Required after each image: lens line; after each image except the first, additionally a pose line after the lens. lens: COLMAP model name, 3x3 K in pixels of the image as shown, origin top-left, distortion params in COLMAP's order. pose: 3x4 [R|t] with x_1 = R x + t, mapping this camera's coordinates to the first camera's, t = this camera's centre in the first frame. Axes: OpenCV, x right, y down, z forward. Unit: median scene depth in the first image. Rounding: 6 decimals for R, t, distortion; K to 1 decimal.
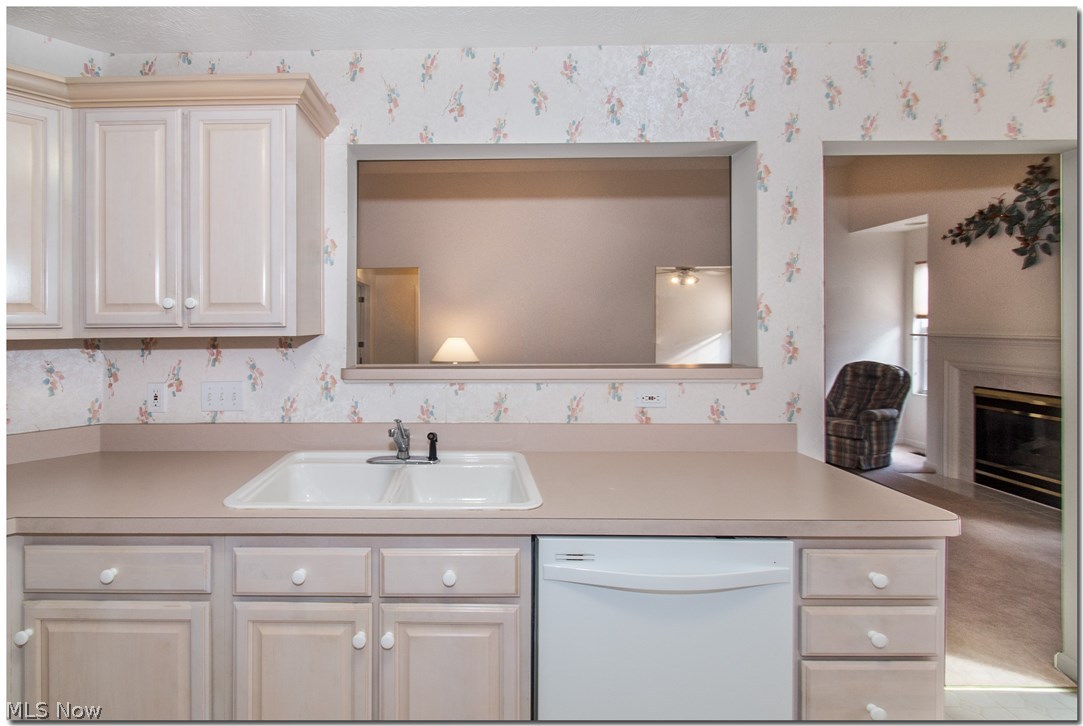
lens RADIAL K [[492.5, 0, 479.7], [0, 492.5, 329.6], [0, 0, 1]] dist [0.003676, -0.003758]
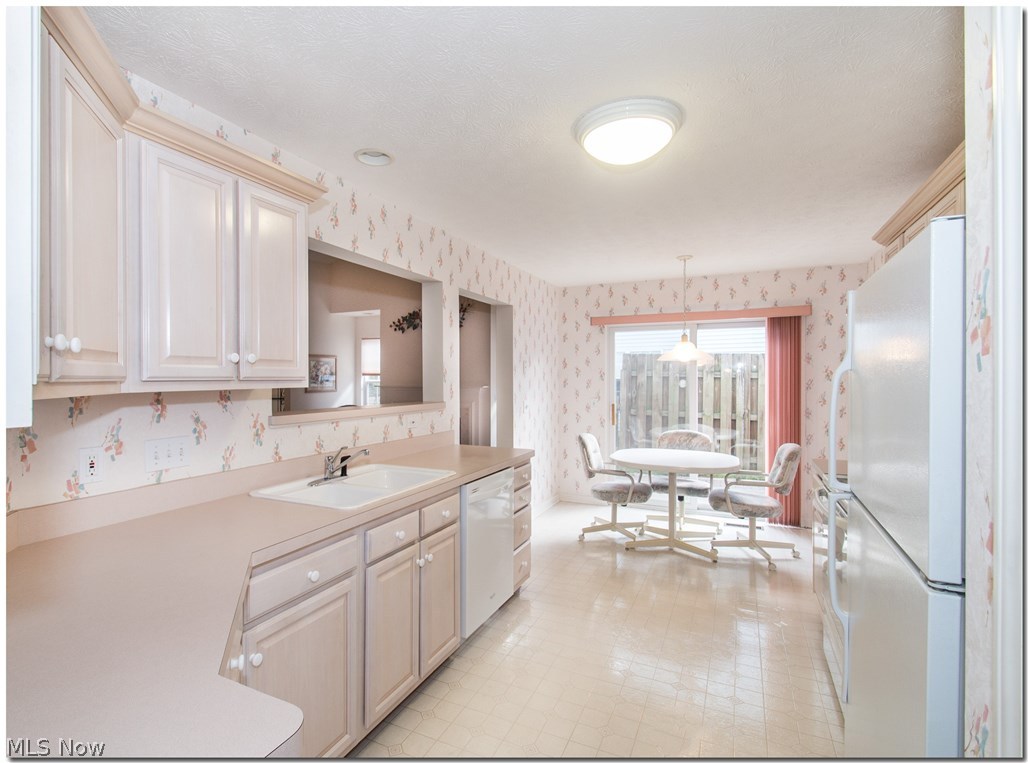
lens RADIAL K [[516.4, 0, 478.5], [0, 516.4, 385.5], [0, 0, 1]] dist [0.014465, -0.001091]
pose [[0.430214, -0.009268, 0.902679, -1.165553], [0.010343, 0.999932, 0.005336, 0.005209], [-0.902668, 0.007041, 0.430281, 0.028526]]
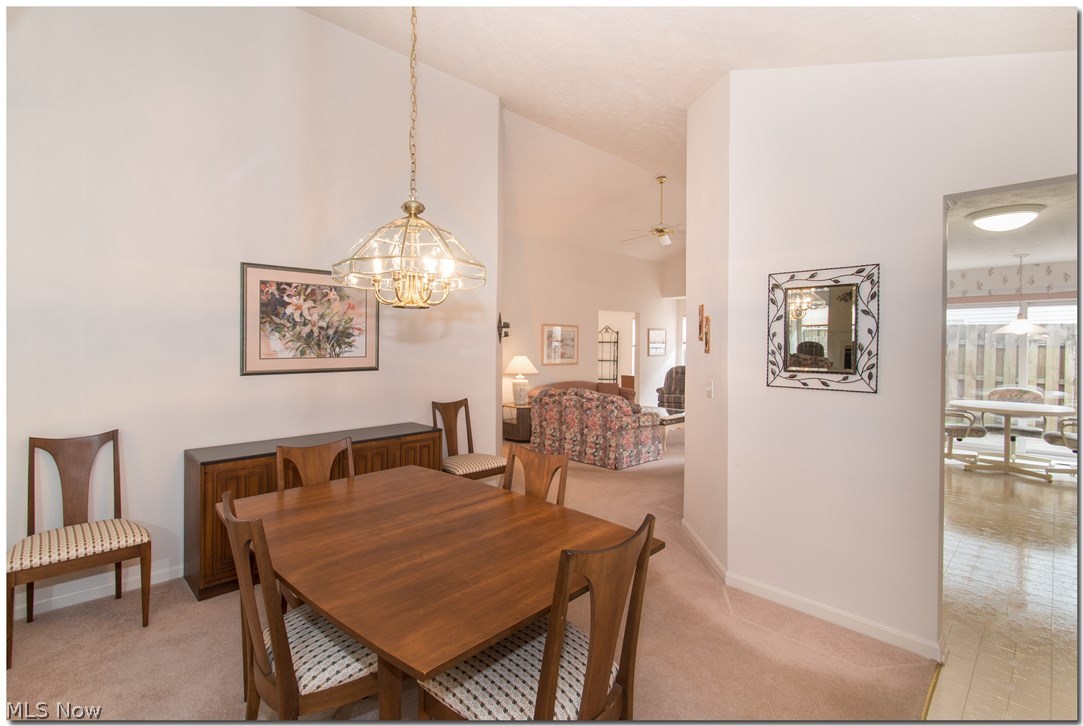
lens RADIAL K [[492.5, 0, 510.6], [0, 492.5, 354.3], [0, 0, 1]] dist [0.003676, -0.003758]
pose [[0.727784, -0.010004, 0.685733, -2.952005], [0.004905, 0.999944, 0.009382, -0.005389], [-0.685789, -0.003465, 0.727793, 0.144613]]
